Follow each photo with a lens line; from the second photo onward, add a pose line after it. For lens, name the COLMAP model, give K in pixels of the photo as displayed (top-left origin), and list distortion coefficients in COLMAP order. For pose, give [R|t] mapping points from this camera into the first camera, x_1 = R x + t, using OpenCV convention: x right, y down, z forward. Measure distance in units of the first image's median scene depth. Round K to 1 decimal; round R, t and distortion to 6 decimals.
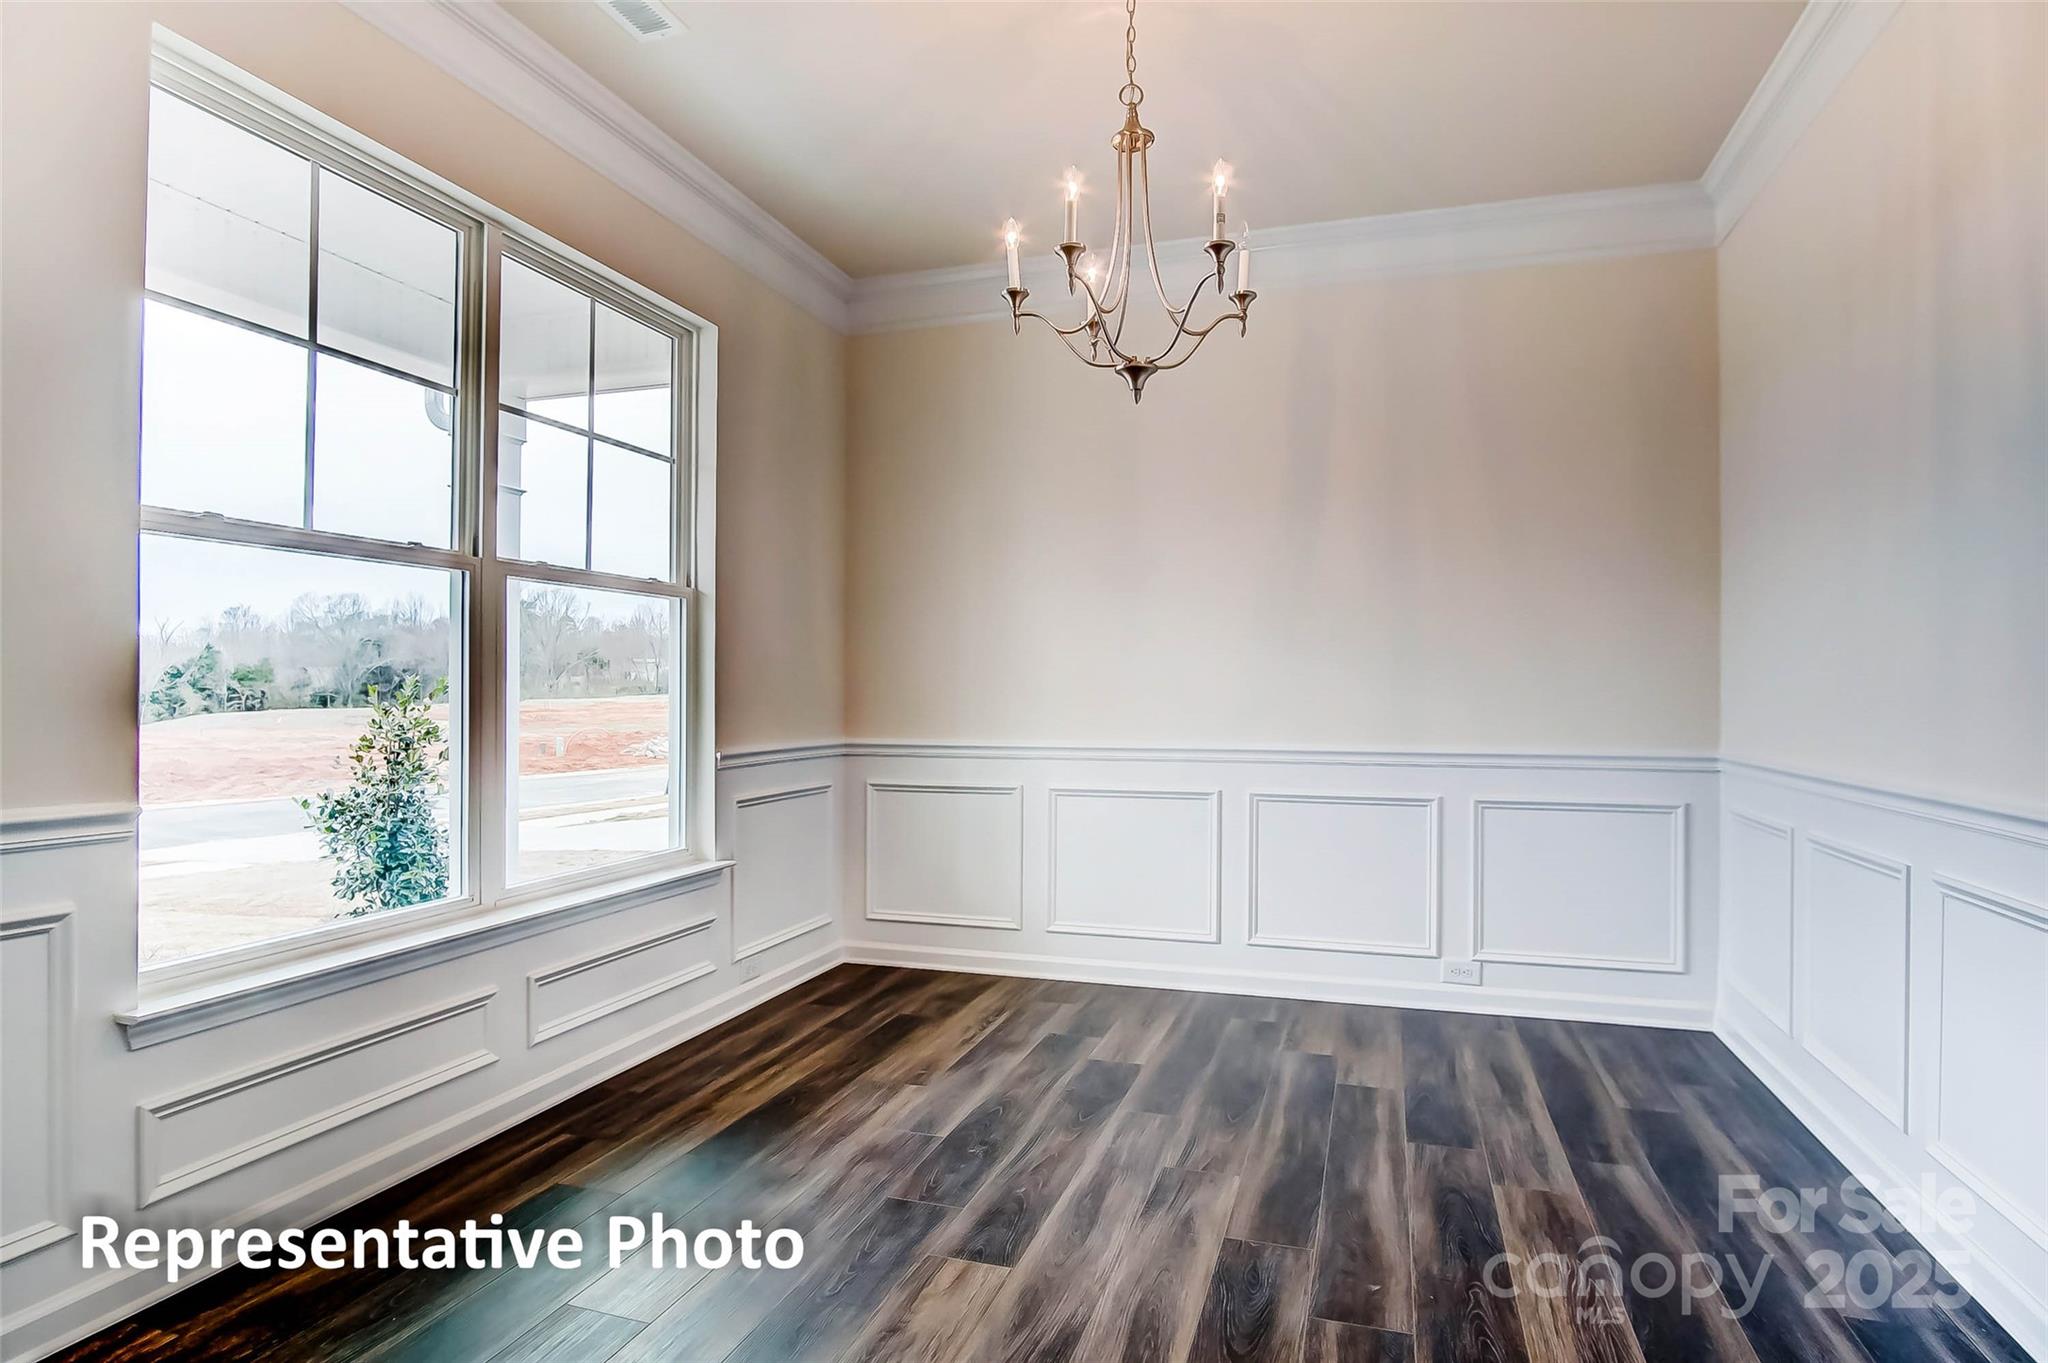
lens RADIAL K [[1108.4, 0, 1030.5], [0, 1108.4, 673.3], [0, 0, 1]] dist [-0.034321, 0.008353]
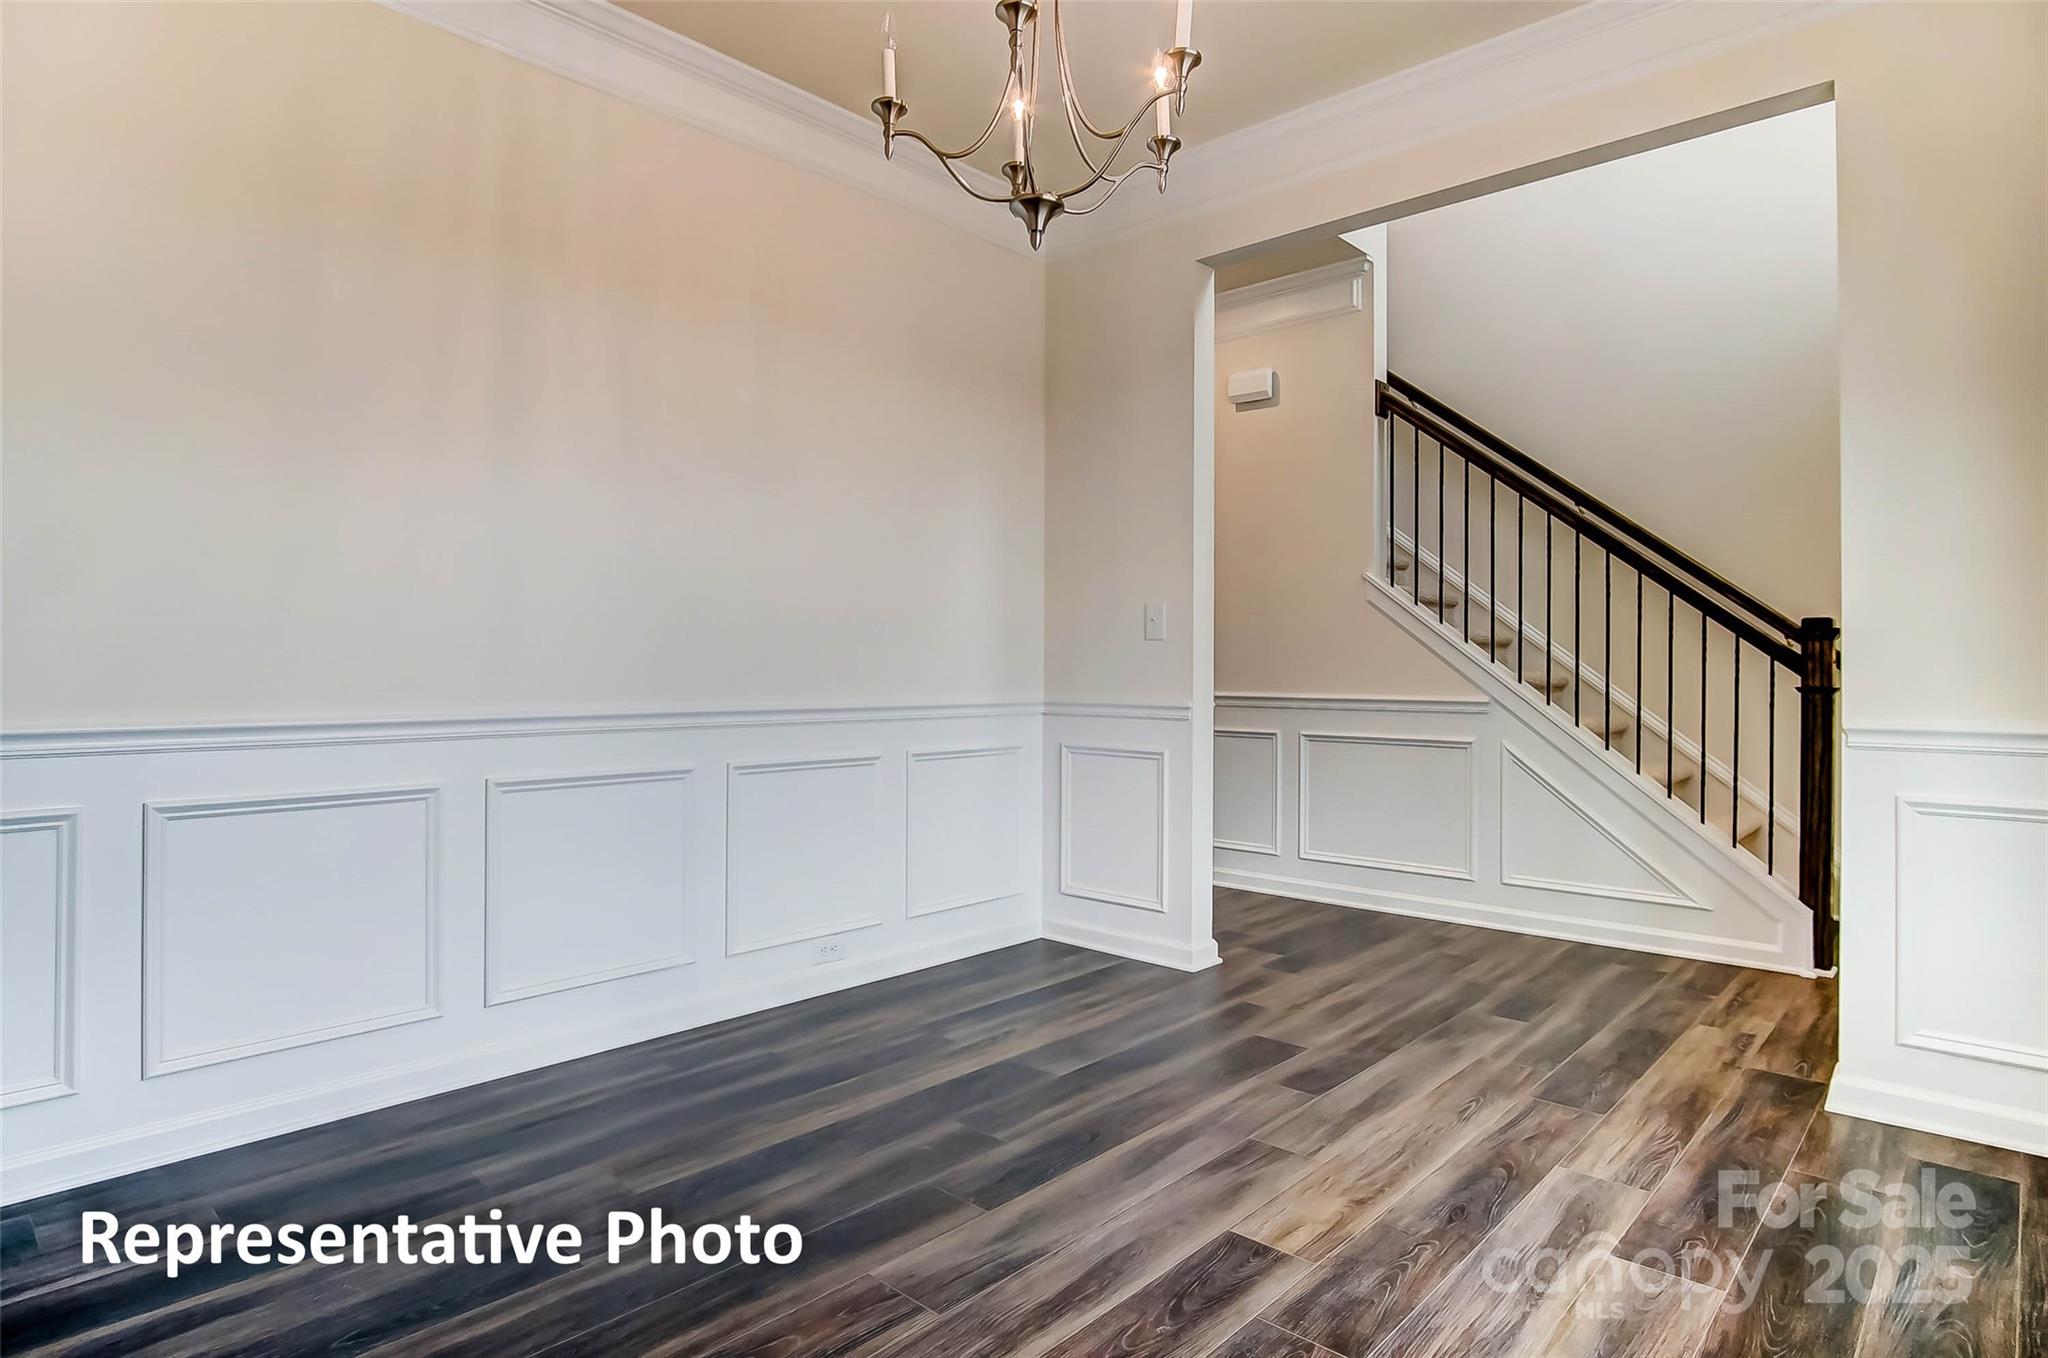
lens RADIAL K [[1108.4, 0, 1030.5], [0, 1108.4, 670.8], [0, 0, 1]] dist [-0.034321, 0.008353]
pose [[-0.906766, -0.008532, 0.421547, -0.238492], [-0.013943, 0.999855, -0.009754, 0.064012], [-0.421403, -0.014722, -0.906754, 1.797897]]
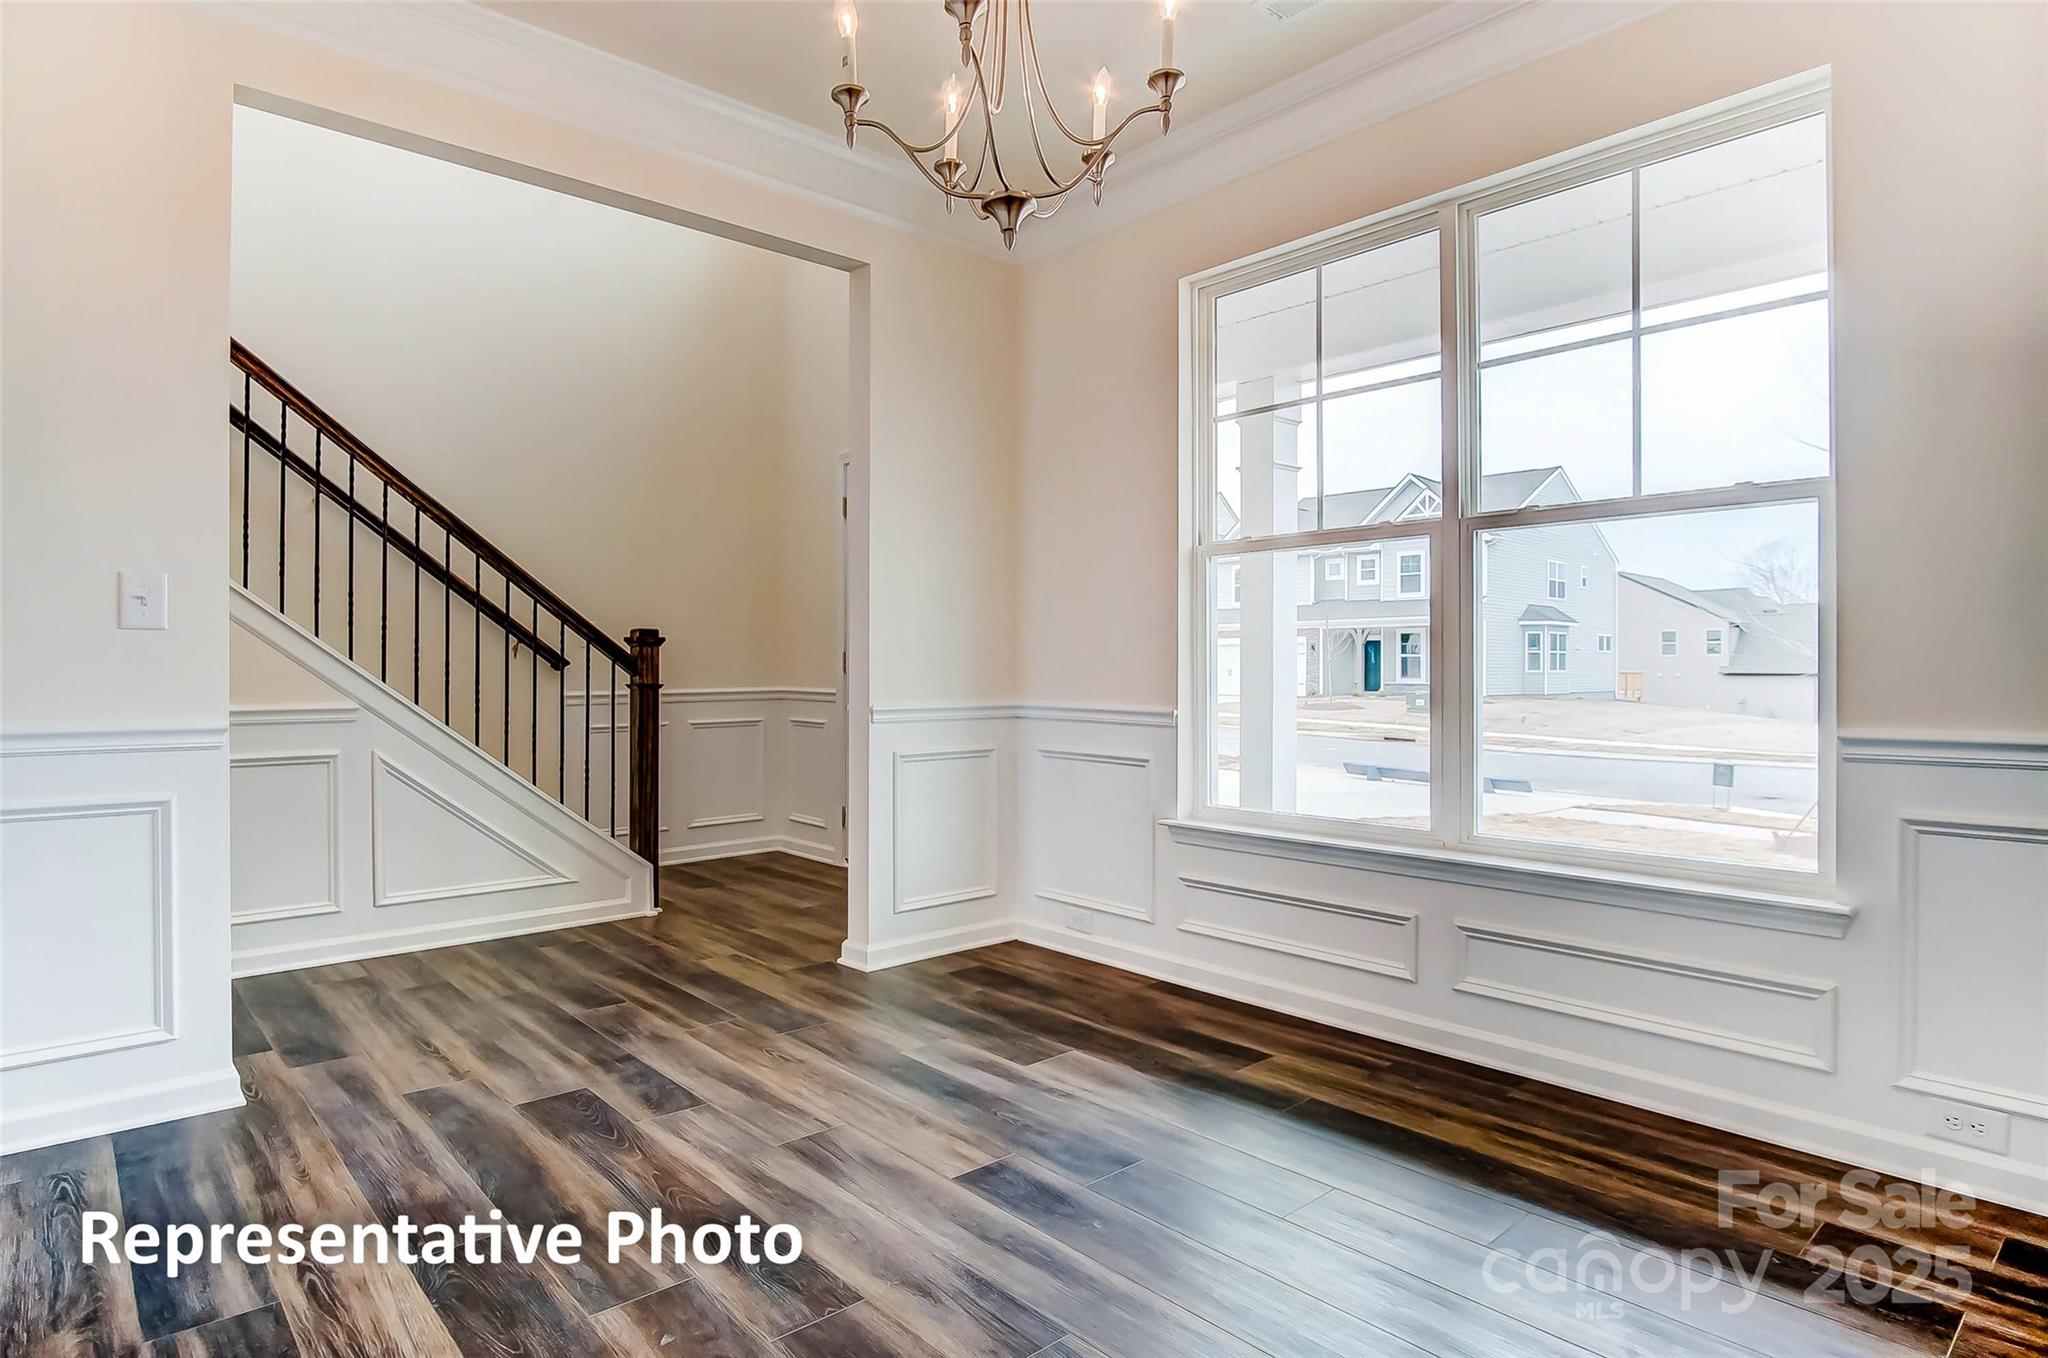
lens RADIAL K [[1108.4, 0, 1030.5], [0, 1108.4, 670.8], [0, 0, 1]] dist [-0.034321, 0.008353]
pose [[-0.500821, -0.002810, -0.865547, 0.798731], [0.011452, 0.999886, -0.009873, 0.059824], [0.865475, -0.014857, -0.500731, 1.485293]]
